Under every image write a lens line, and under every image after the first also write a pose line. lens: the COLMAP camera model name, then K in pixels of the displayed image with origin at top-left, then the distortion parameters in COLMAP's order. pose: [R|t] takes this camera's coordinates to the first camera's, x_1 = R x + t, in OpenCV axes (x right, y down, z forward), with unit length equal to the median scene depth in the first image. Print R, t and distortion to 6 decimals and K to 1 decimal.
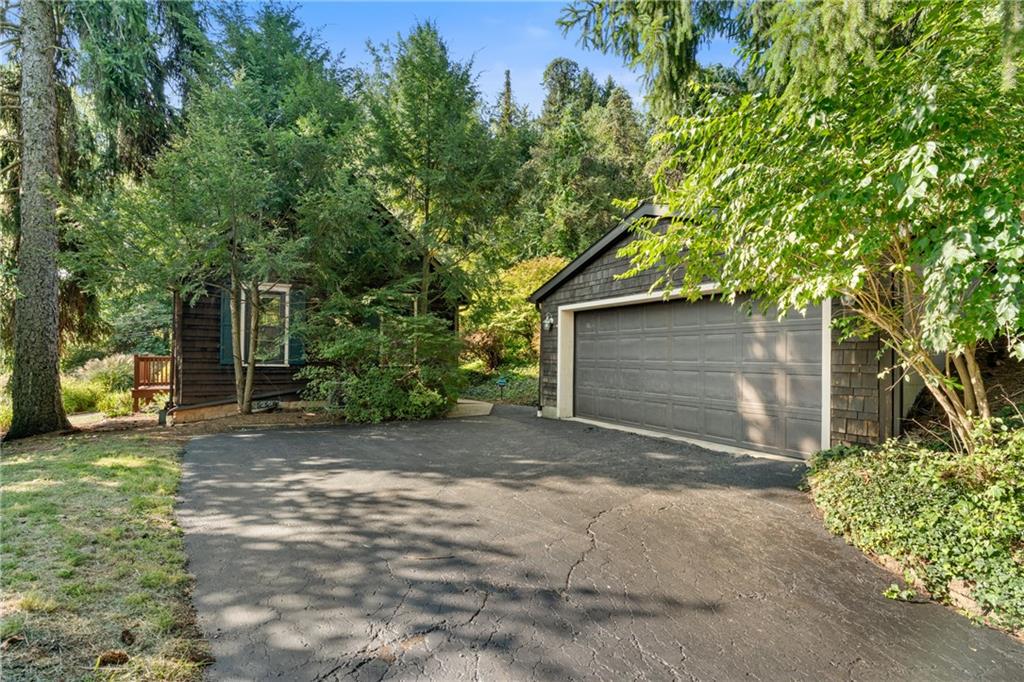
lens RADIAL K [[467.4, 0, 514.9], [0, 467.4, 336.4], [0, 0, 1]] dist [-0.011594, 0.005511]
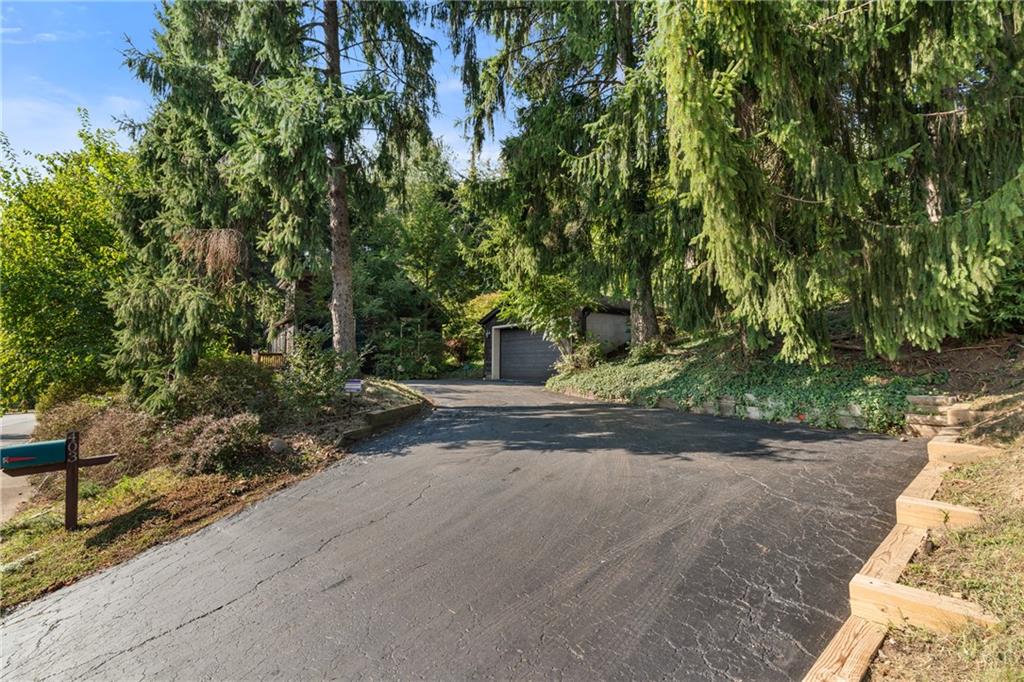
lens RADIAL K [[467.4, 0, 506.7], [0, 467.4, 342.0], [0, 0, 1]] dist [-0.011594, 0.005511]
pose [[0.998897, 0.002561, 0.046882, 0.049682], [-0.002053, 0.999939, -0.010862, 0.024101], [-0.046907, 0.010754, 0.998841, -0.920142]]
